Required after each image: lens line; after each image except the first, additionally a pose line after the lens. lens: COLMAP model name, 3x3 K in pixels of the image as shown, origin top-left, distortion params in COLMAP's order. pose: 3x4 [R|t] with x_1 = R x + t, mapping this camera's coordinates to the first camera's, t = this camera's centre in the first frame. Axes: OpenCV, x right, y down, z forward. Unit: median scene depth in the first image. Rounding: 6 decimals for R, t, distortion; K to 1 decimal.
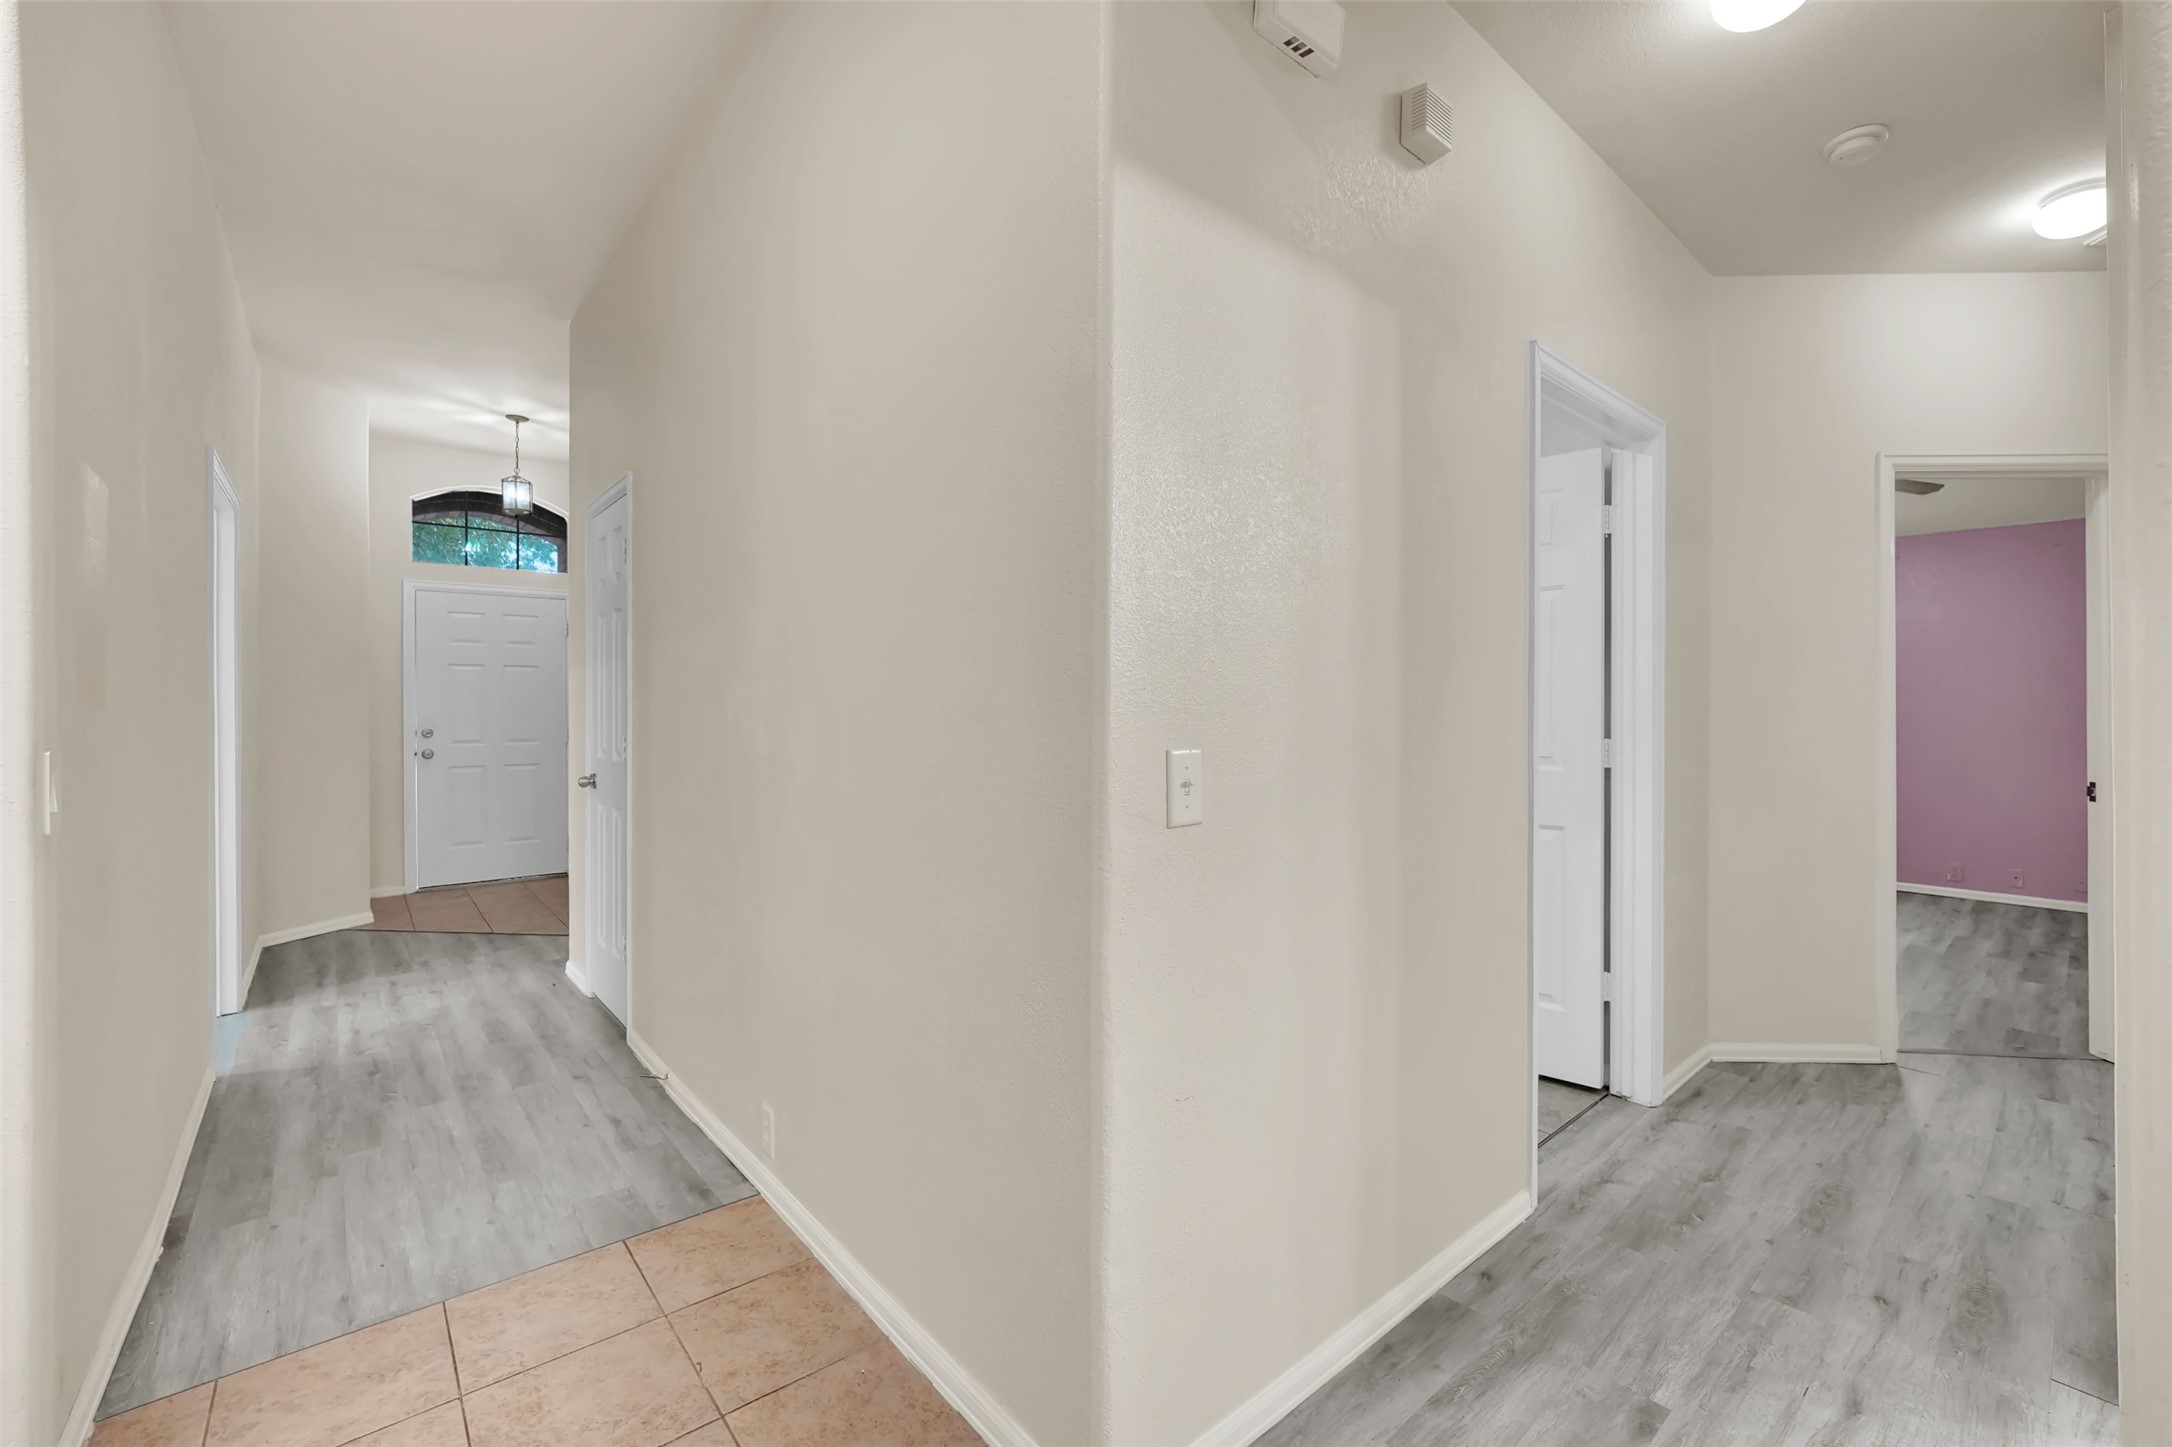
lens RADIAL K [[906.8, 0, 1092.3], [0, 906.8, 715.6], [0, 0, 1]] dist [-0.026795, 0.002055]
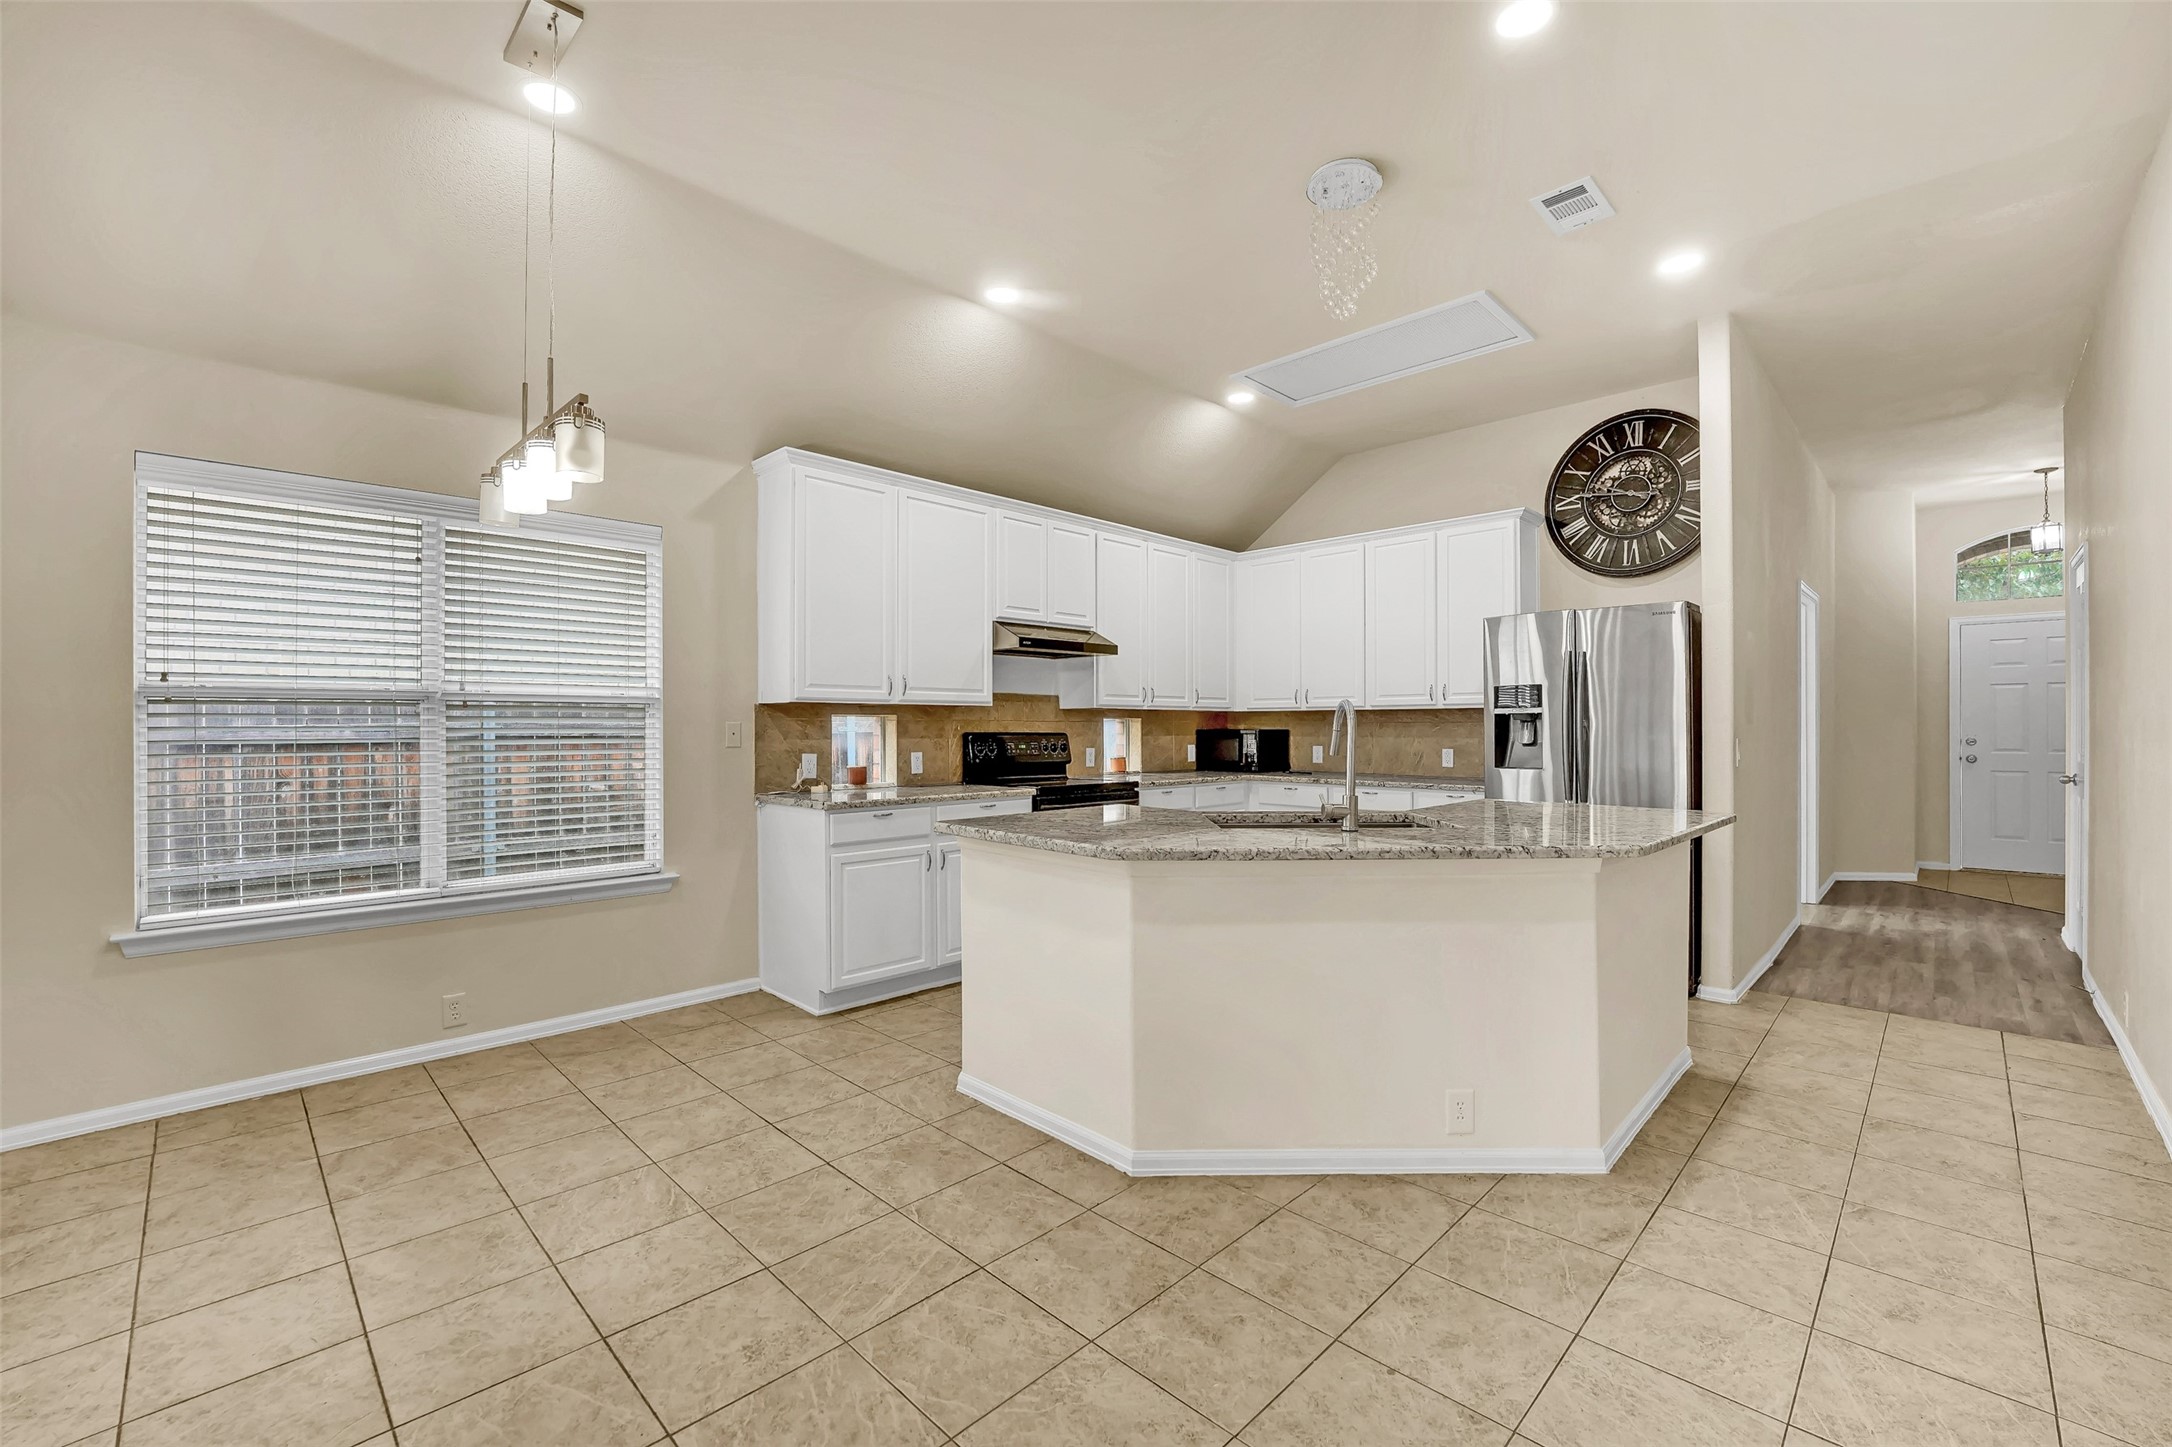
lens RADIAL K [[906.8, 0, 1095.7], [0, 906.8, 722.8], [0, 0, 1]] dist [-0.026795, 0.002055]
pose [[0.104243, 0.000621, -0.994552, 0.454404], [-0.007362, 0.999973, -0.000147, 0.004052], [0.994525, 0.007337, 0.104244, -0.426013]]
